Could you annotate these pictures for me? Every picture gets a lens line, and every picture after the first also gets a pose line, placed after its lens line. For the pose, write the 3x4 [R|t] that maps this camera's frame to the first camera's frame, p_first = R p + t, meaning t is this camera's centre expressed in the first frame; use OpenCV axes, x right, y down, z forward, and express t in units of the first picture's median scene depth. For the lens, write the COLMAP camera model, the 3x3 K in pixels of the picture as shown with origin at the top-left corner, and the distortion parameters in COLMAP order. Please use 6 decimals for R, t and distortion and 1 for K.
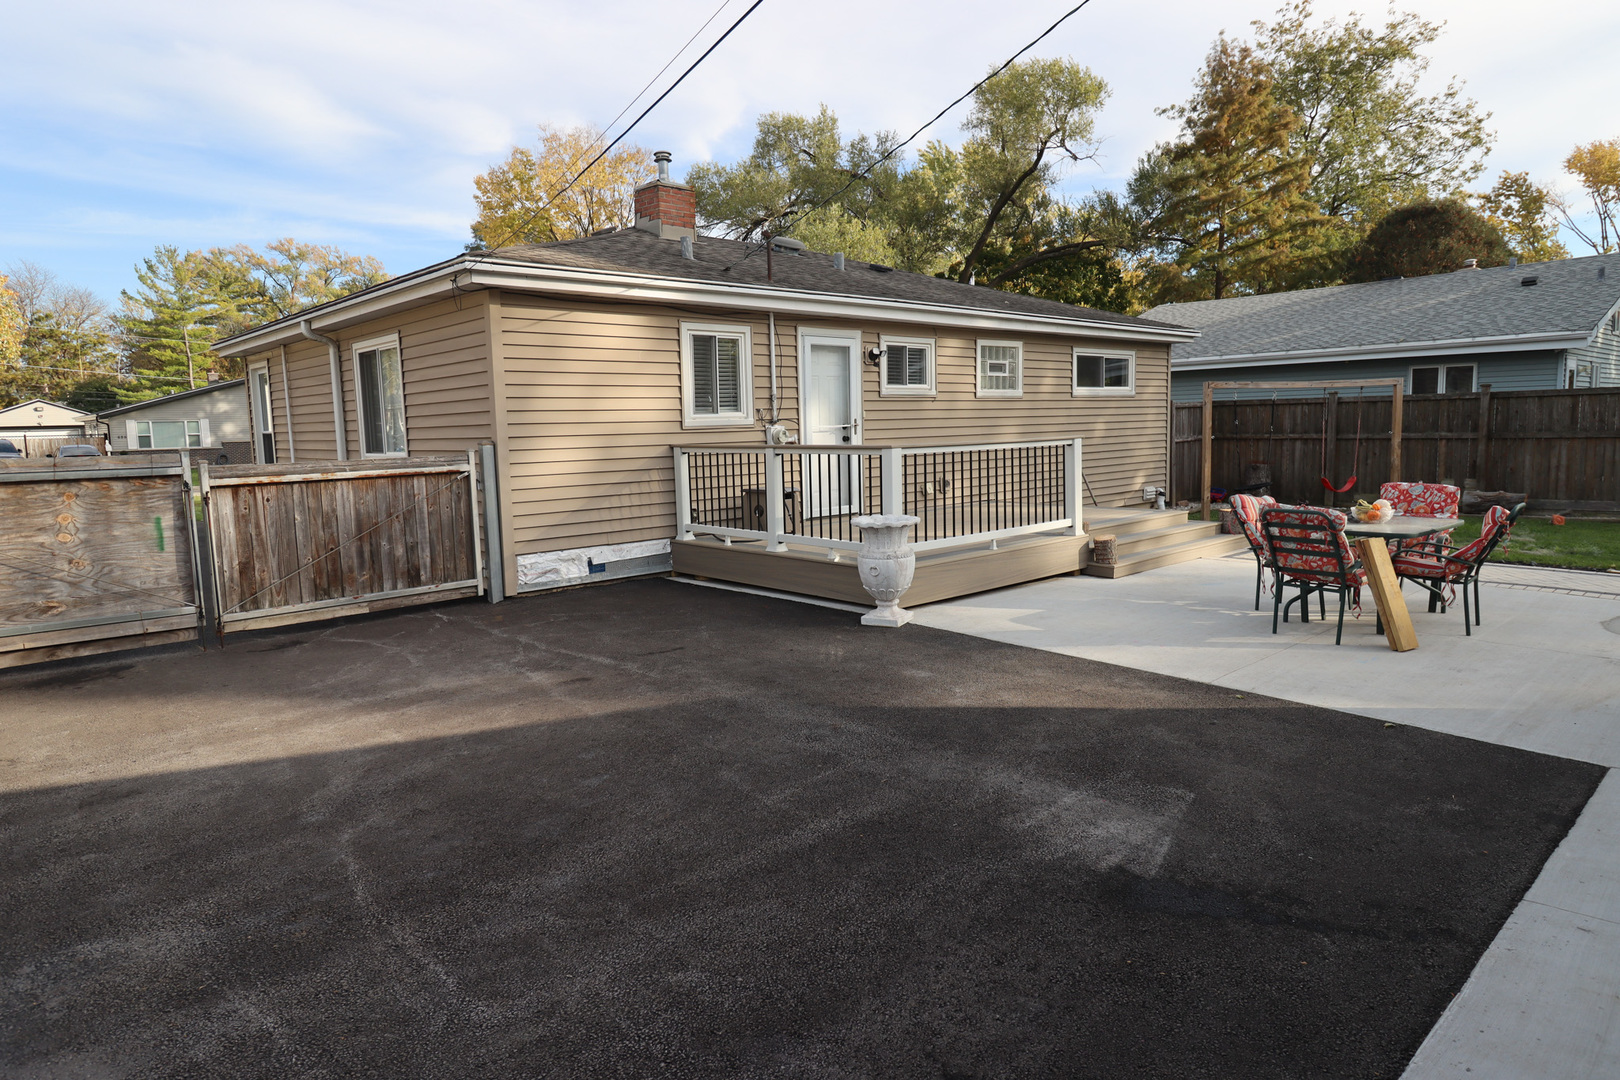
lens RADIAL K [[948.6, 0, 811.6], [0, 948.6, 524.4], [0, 0, 1]] dist [-0.001431, -0.007360]
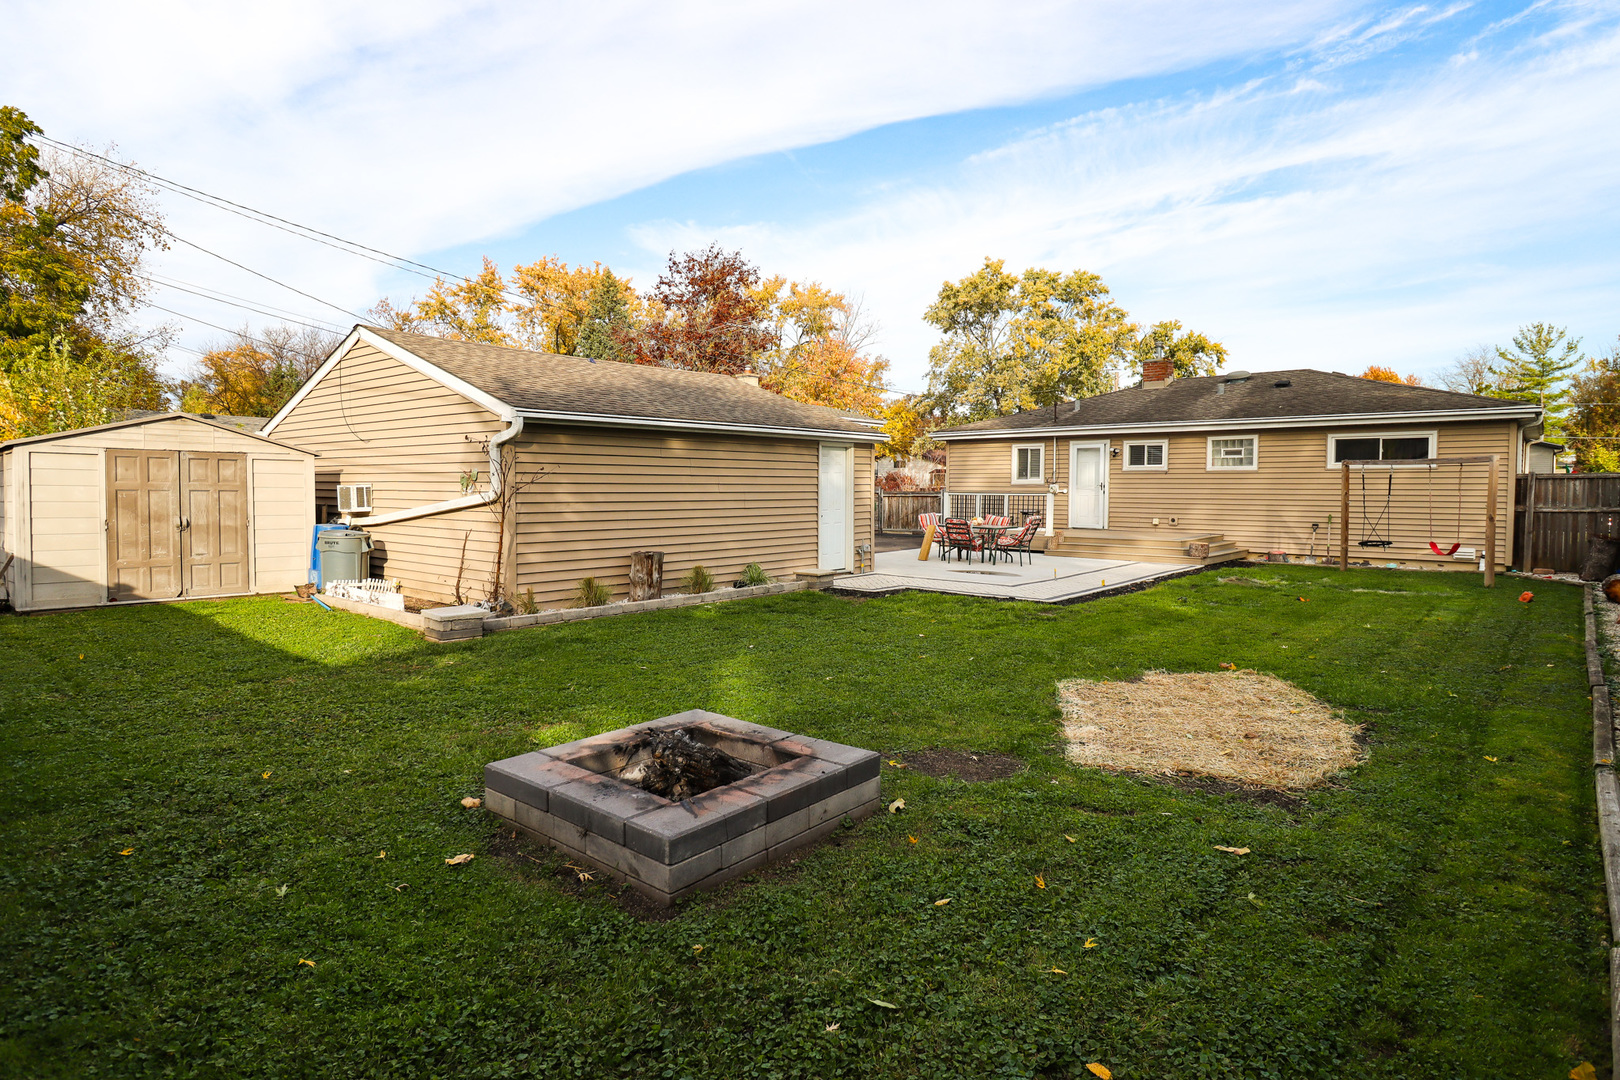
lens RADIAL K [[868.3, 0, 811.4], [0, 868.3, 534.8], [0, 0, 1]] dist [0.003791, -0.014012]
pose [[0.119335, 0.078584, -0.989739, 1.962554], [-0.113528, 0.991404, 0.065028, -0.052221], [0.986342, 0.104603, 0.127230, 0.155924]]
